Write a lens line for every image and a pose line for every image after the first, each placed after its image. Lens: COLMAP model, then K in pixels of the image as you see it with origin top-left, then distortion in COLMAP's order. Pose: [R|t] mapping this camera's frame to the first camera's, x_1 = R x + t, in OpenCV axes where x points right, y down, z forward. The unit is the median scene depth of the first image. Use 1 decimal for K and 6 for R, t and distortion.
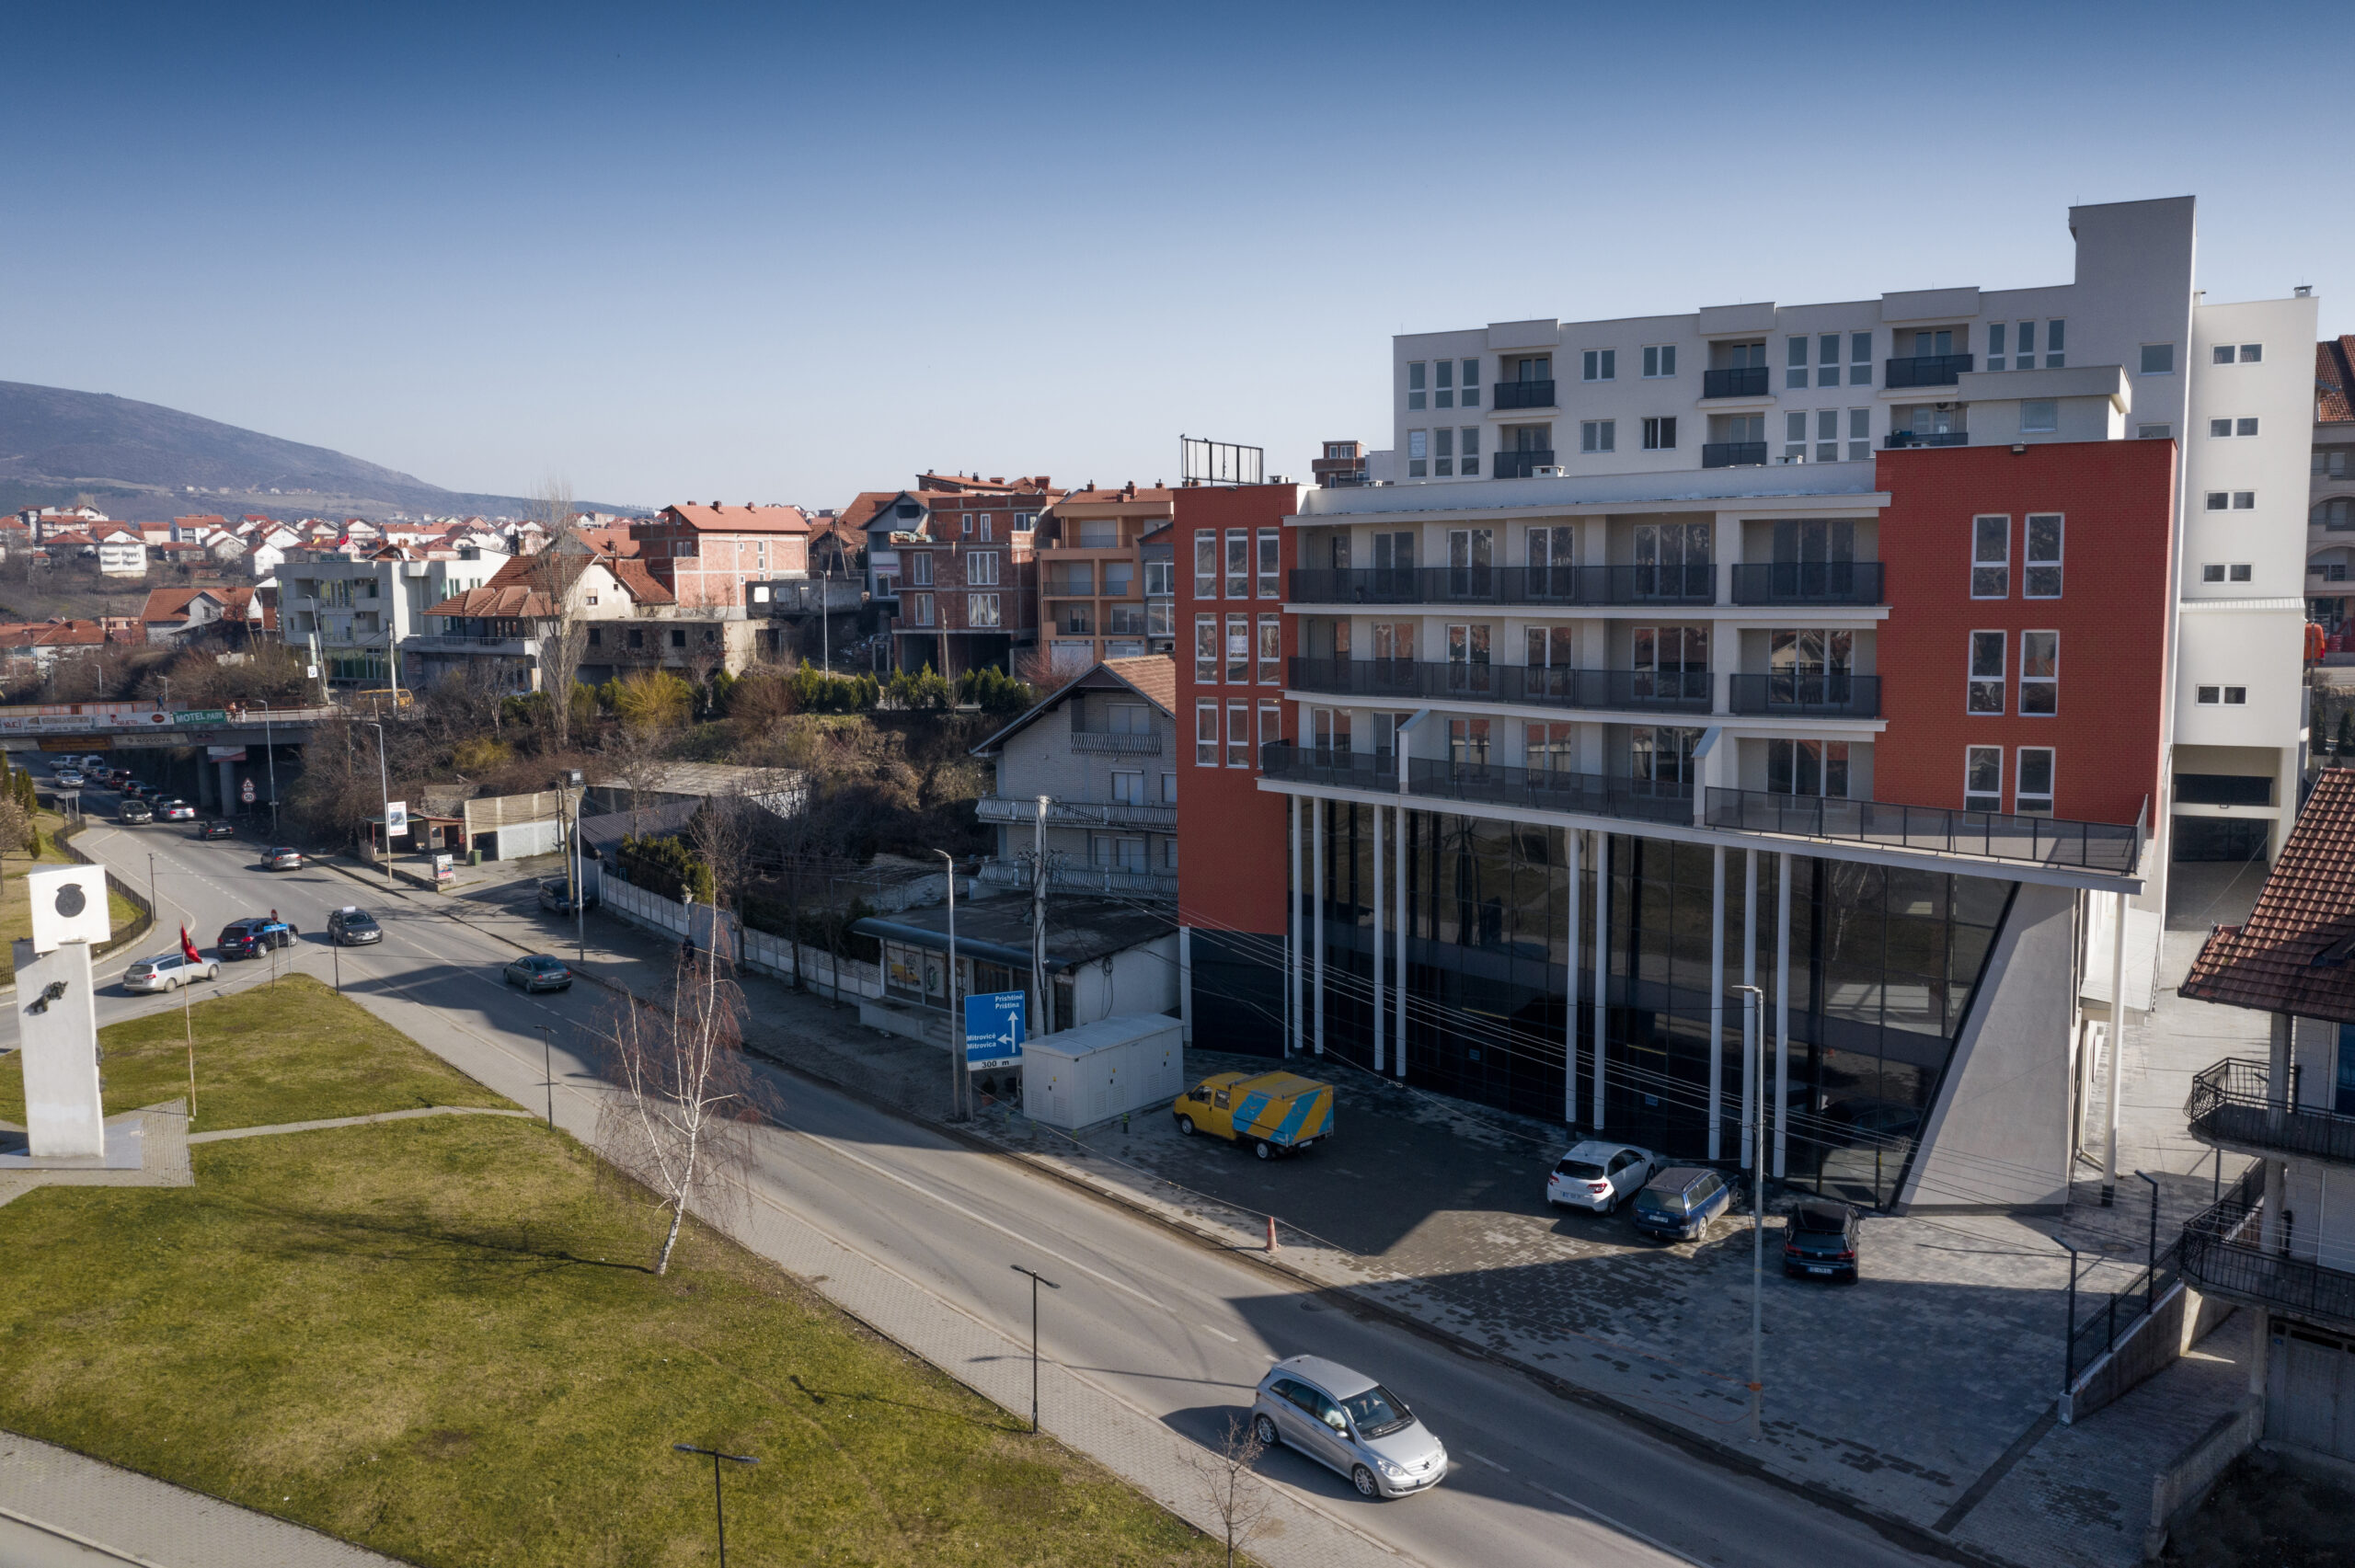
lens RADIAL K [[1875.6, 0, 1177.5], [0, 1875.6, 784.0], [0, 0, 1]] dist [-0.002761, -0.003751]
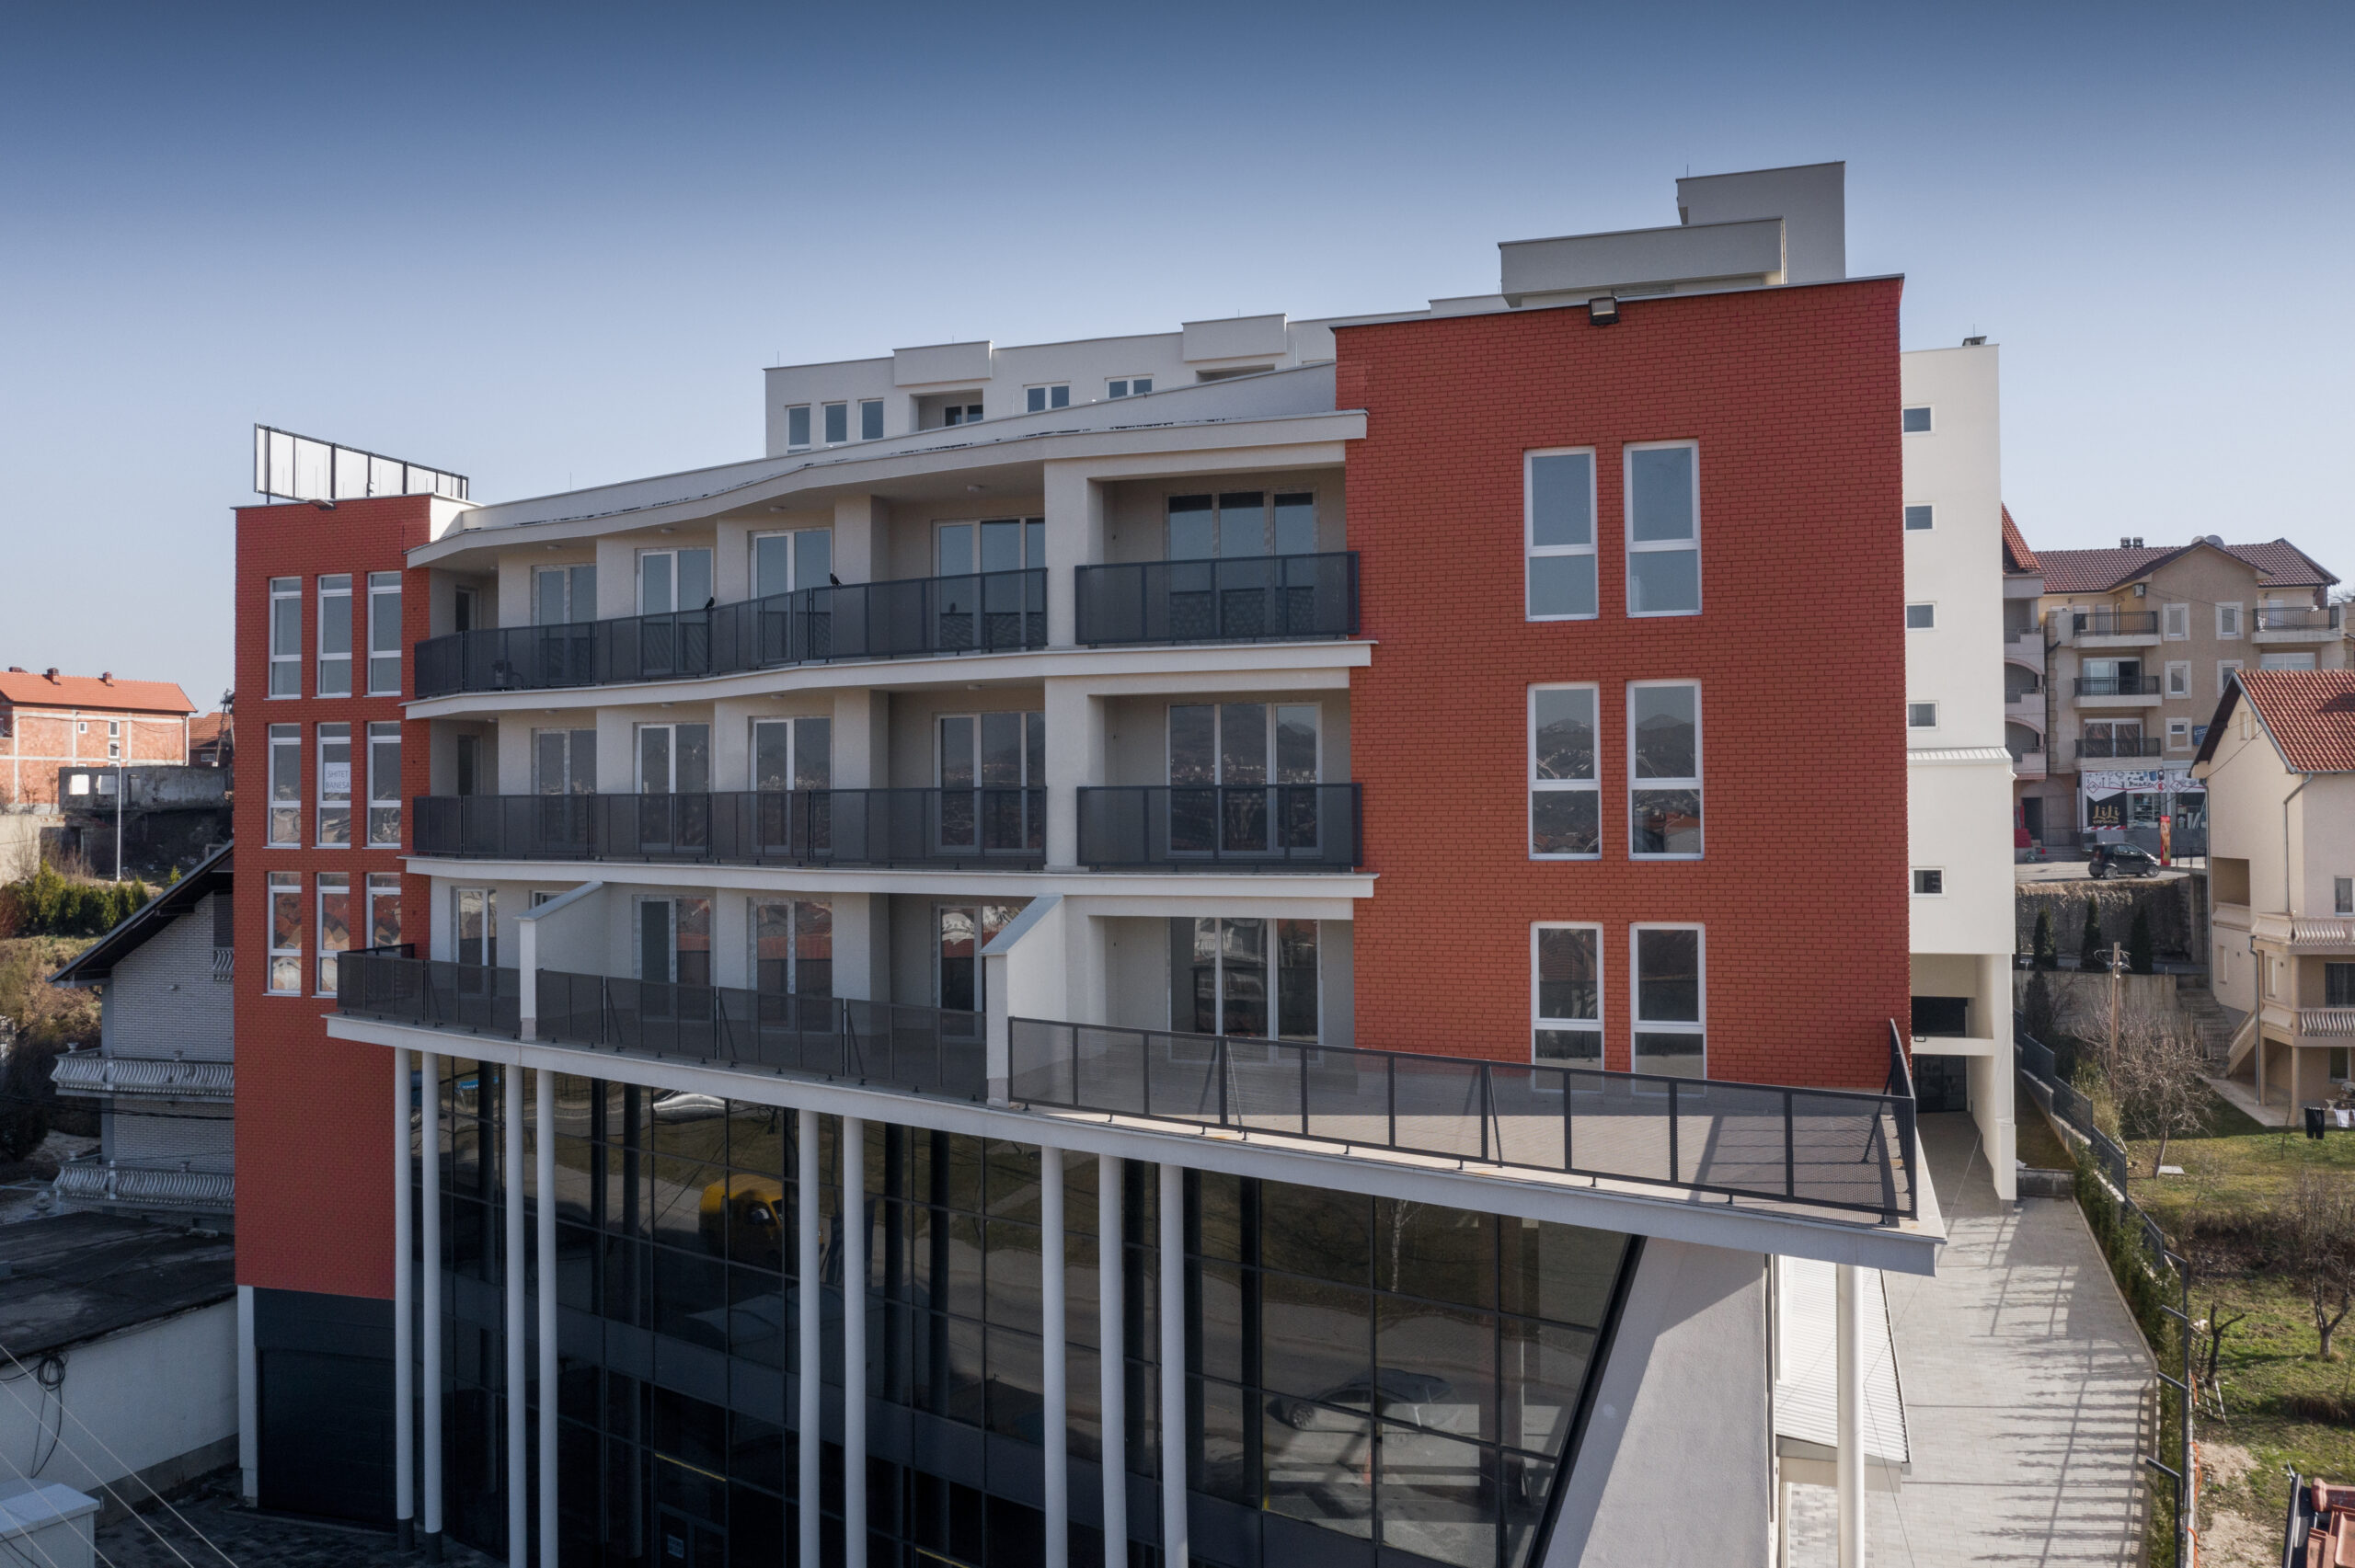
lens RADIAL K [[1913.6, 0, 1177.5], [0, 1913.6, 784.0], [0, 0, 1]] dist [-0.008239, -0.008842]
pose [[0.984091, 0.008881, 0.177445, 0.196753], [0.013671, 0.992004, -0.125466, 0.003519], [-0.177140, 0.125895, 0.976100, 0.428928]]
